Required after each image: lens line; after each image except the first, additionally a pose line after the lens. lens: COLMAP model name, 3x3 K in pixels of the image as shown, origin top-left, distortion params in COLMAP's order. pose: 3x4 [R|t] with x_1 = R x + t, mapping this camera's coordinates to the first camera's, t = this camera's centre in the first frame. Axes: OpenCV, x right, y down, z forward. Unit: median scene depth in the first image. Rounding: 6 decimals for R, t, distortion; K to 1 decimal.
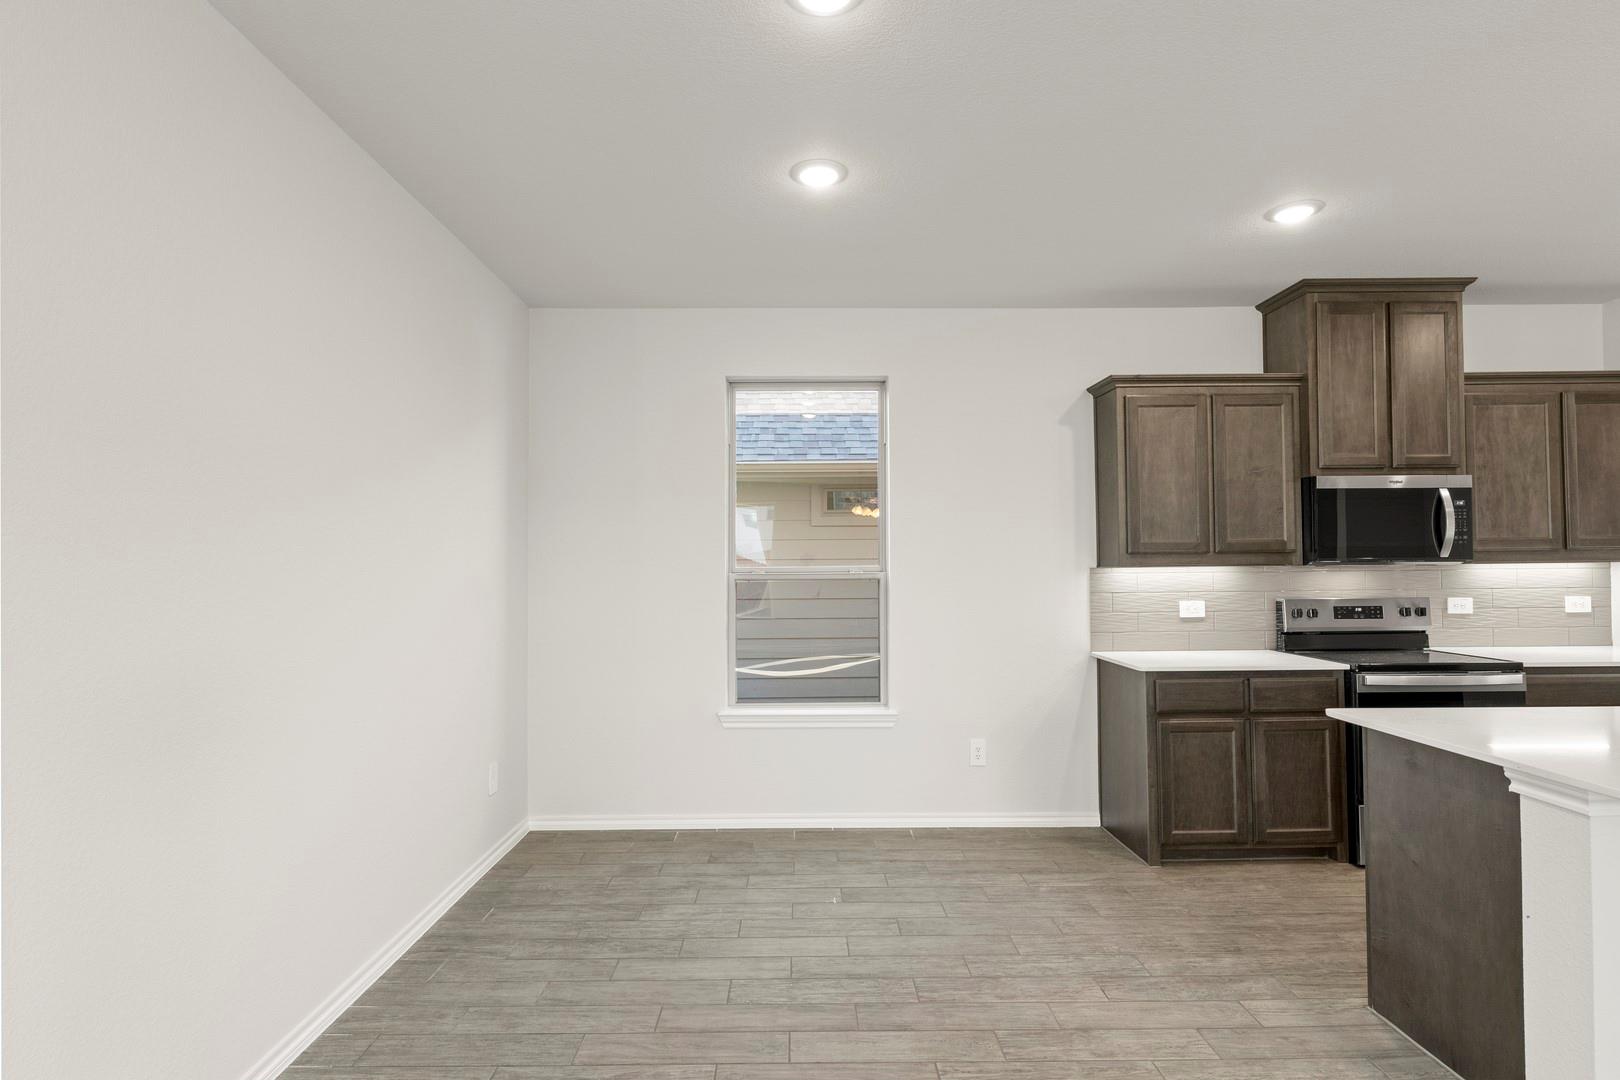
lens RADIAL K [[824.7, 0, 796.1], [0, 824.7, 552.1], [0, 0, 1]] dist [-0.006579, -0.003194]
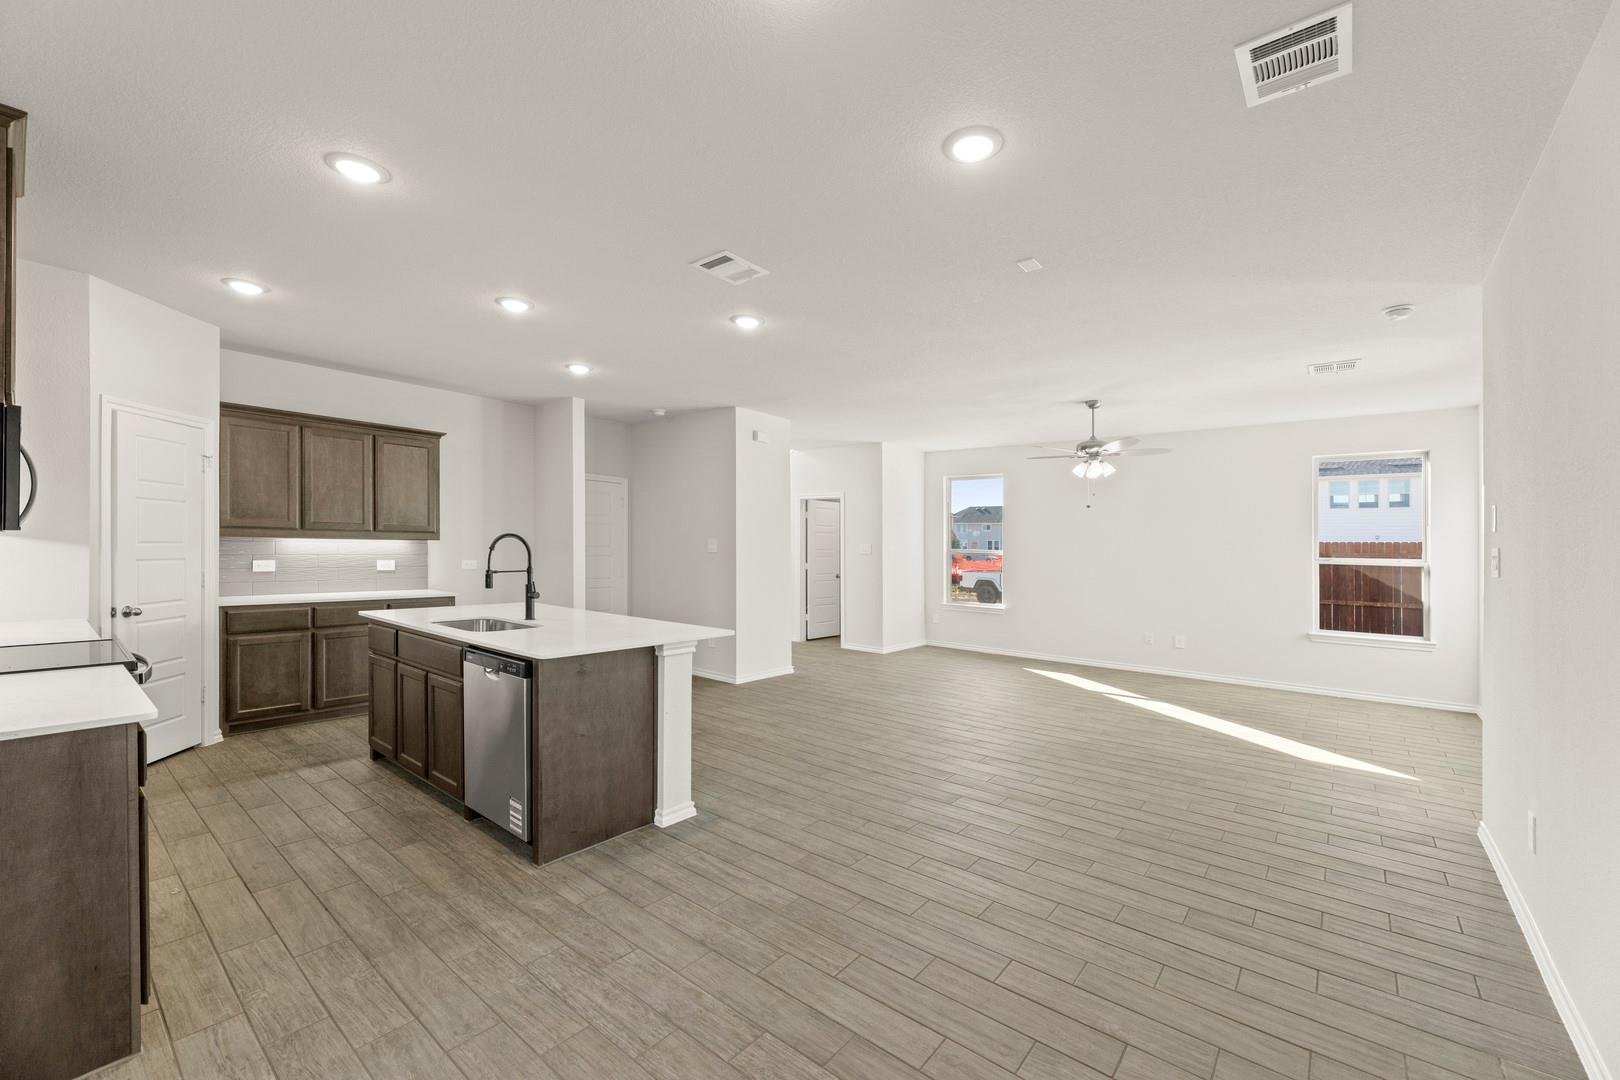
lens RADIAL K [[655.6, 0, 821.3], [0, 655.6, 566.3], [0, 0, 1]] dist [0.001160, 0.000974]
pose [[-0.779924, -0.027489, 0.625270, -0.213605], [-0.022839, 0.999620, 0.015458, 0.016032], [-0.625457, -0.002225, -0.780255, 0.978681]]
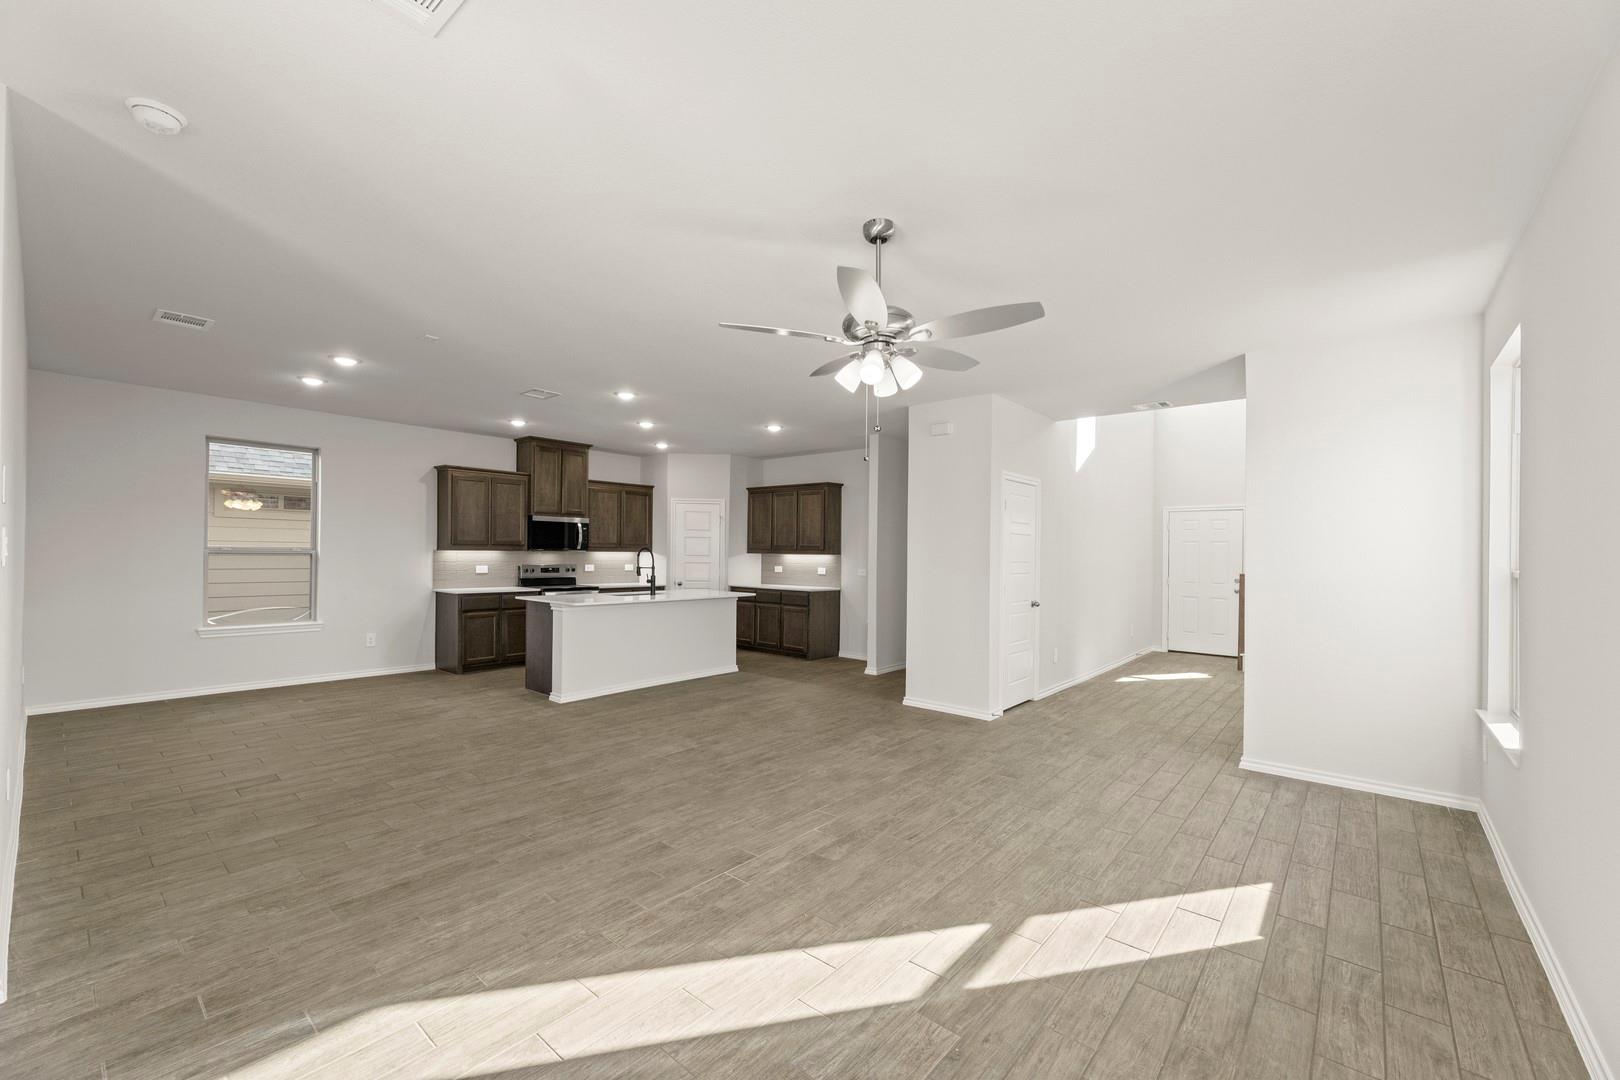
lens RADIAL K [[655.6, 0, 804.6], [0, 655.6, 557.3], [0, 0, 1]] dist [0.001160, 0.000974]
pose [[0.652313, 0.012209, 0.757852, -0.335382], [-0.030531, 0.999482, 0.010178, -0.010099], [-0.757335, -0.029777, 0.652347, -0.924767]]
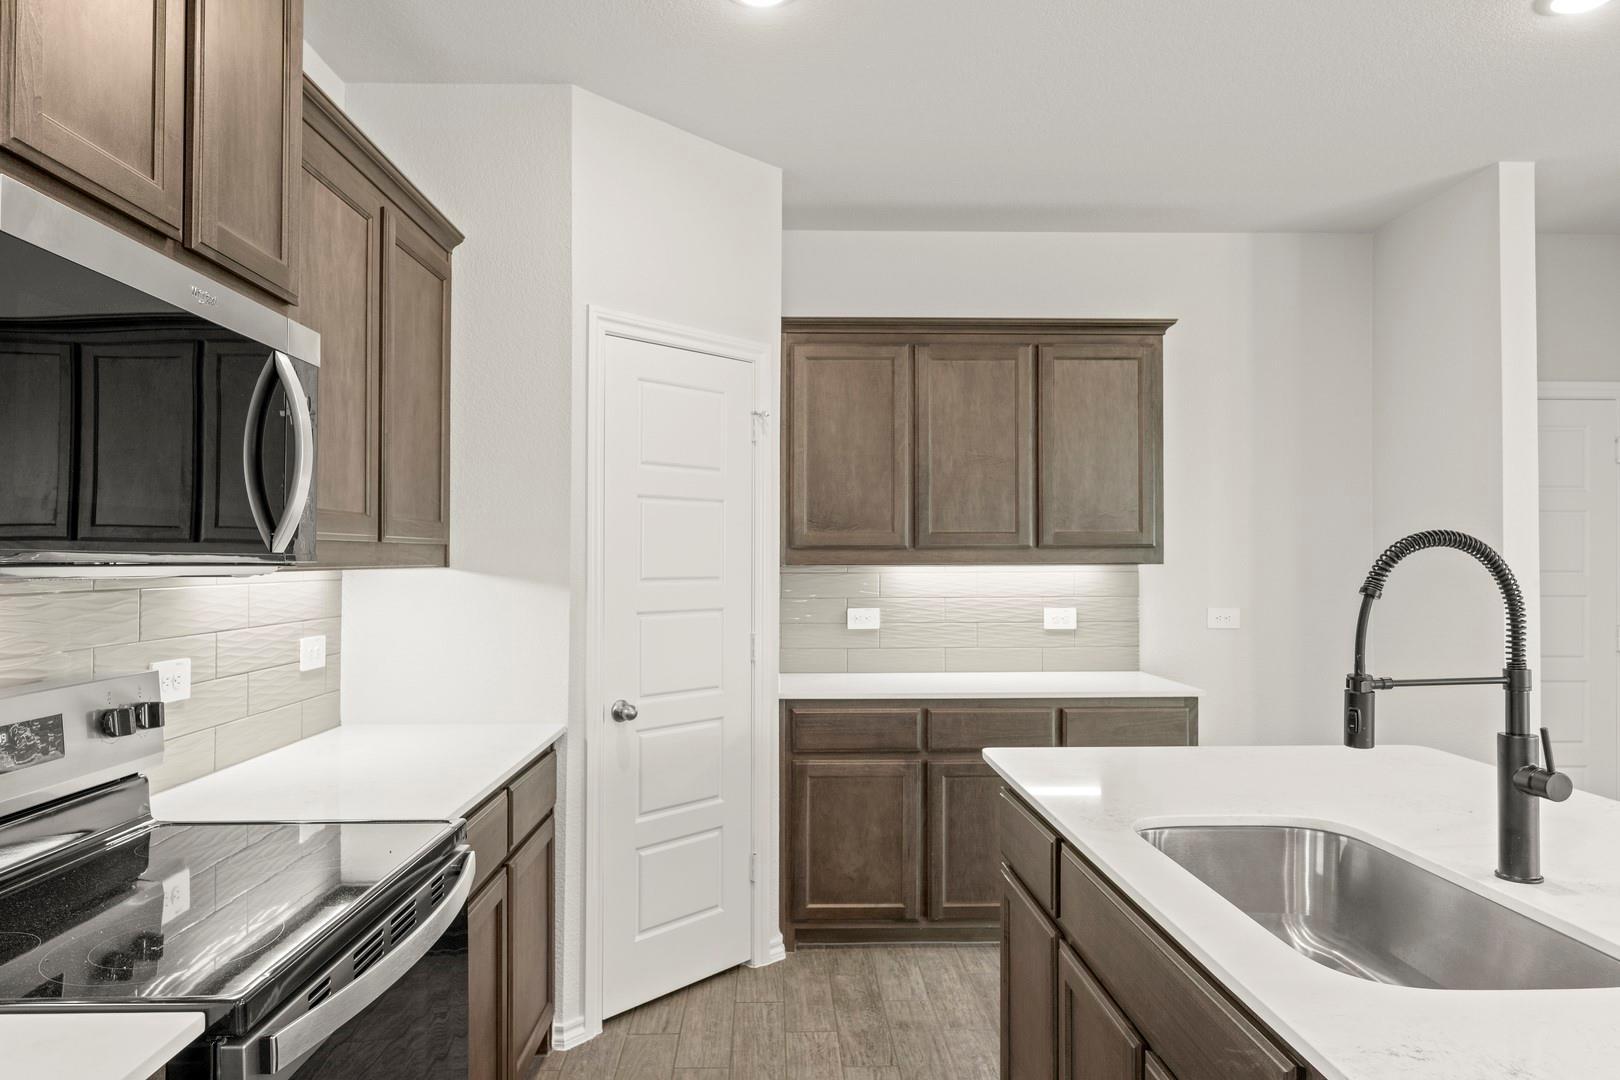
lens RADIAL K [[1012.1, 0, 788.6], [0, 1012.1, 565.6], [0, 0, 1]] dist [-0.009139, 0.000516]
pose [[-0.023467, 0.004507, 0.999714, 0.355567], [-0.011751, 0.999920, -0.004784, 0.010515], [-0.999656, -0.011860, -0.023412, 0.771273]]
